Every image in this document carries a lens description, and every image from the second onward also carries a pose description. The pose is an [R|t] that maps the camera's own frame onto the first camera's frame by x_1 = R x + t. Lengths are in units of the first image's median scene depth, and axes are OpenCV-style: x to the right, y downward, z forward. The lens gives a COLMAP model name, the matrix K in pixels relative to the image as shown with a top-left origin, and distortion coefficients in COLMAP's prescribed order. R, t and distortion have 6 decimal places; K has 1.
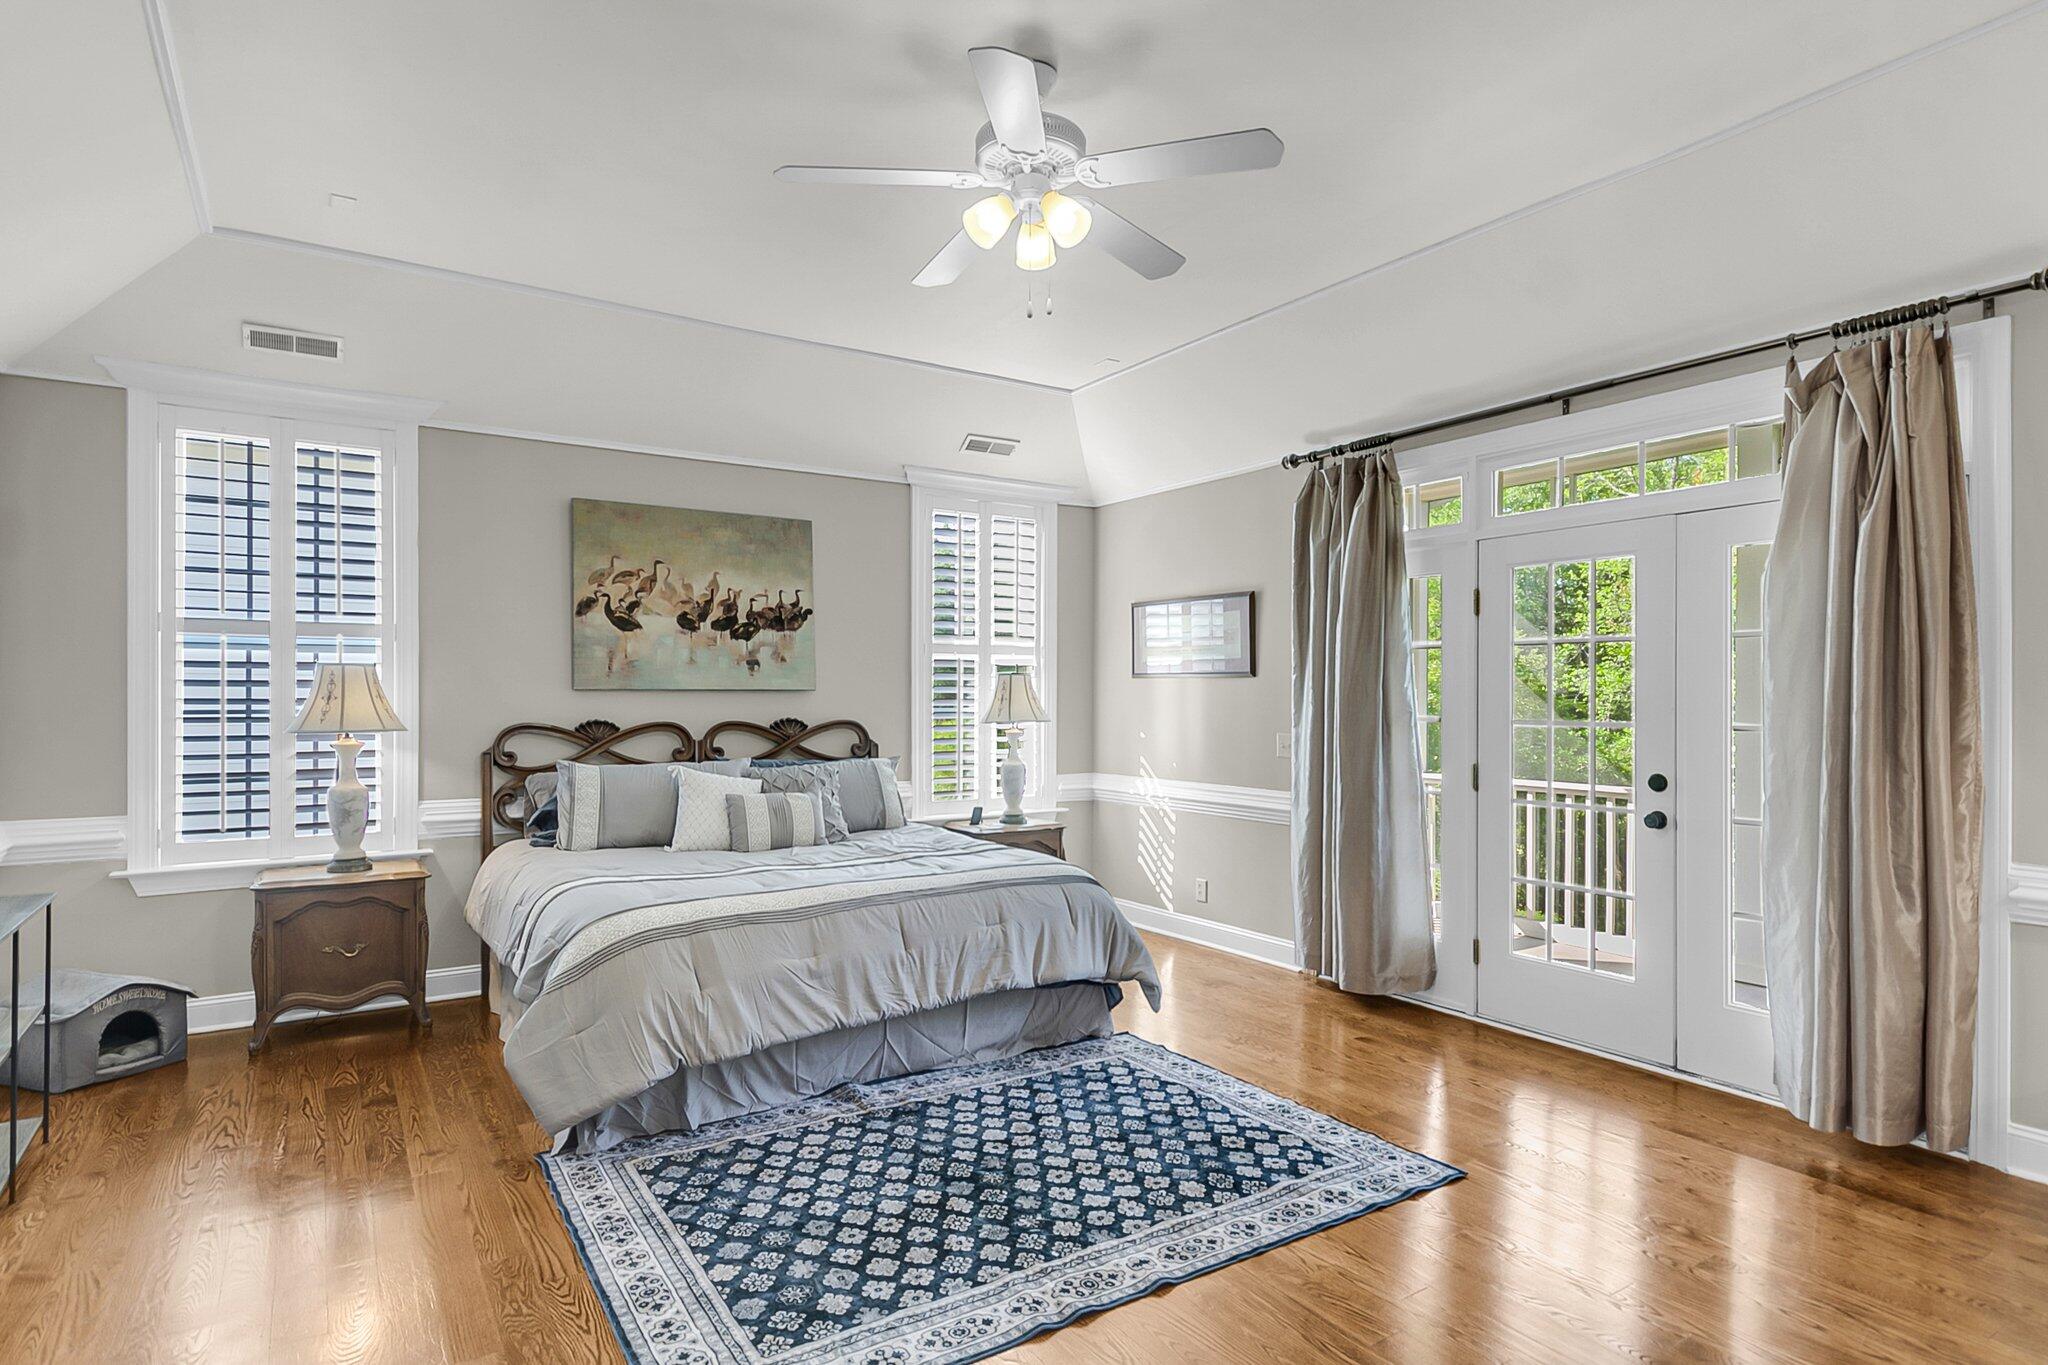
lens RADIAL K [[1087.4, 0, 1021.9], [0, 1087.4, 684.8], [0, 0, 1]] dist [-0.001902, 0.000223]
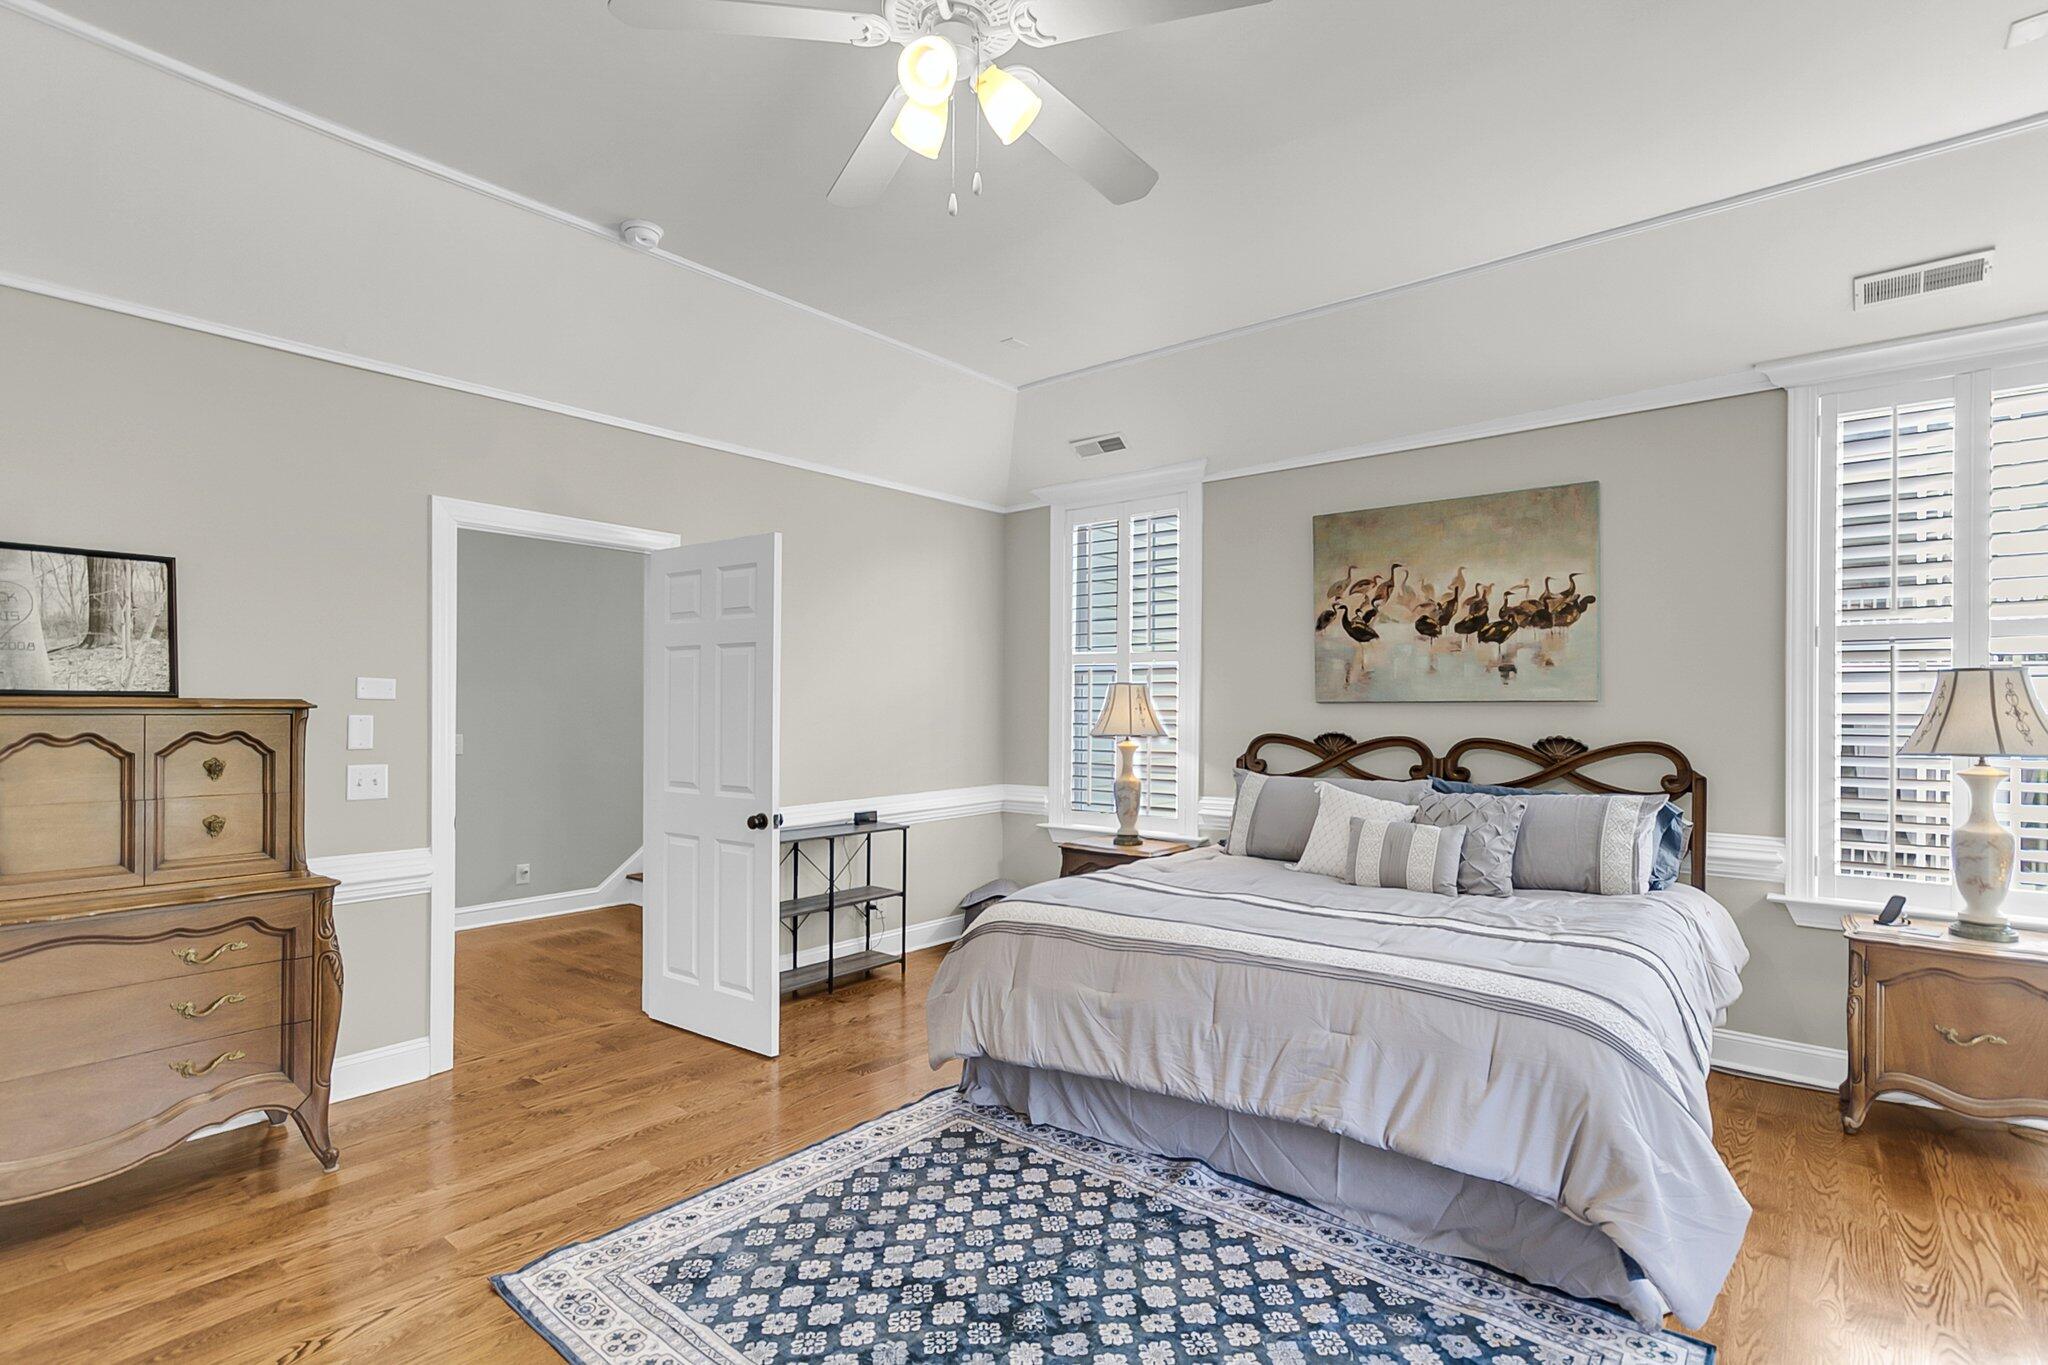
lens RADIAL K [[958.6, 0, 1022.0], [0, 958.6, 703.3], [0, 0, 1]] dist [-0.001829, 0.001124]
pose [[0.314425, -0.007812, -0.949250, 0.354465], [0.003914, 0.999968, -0.006933, 0.010369], [0.949274, -0.001536, 0.314445, 0.444470]]
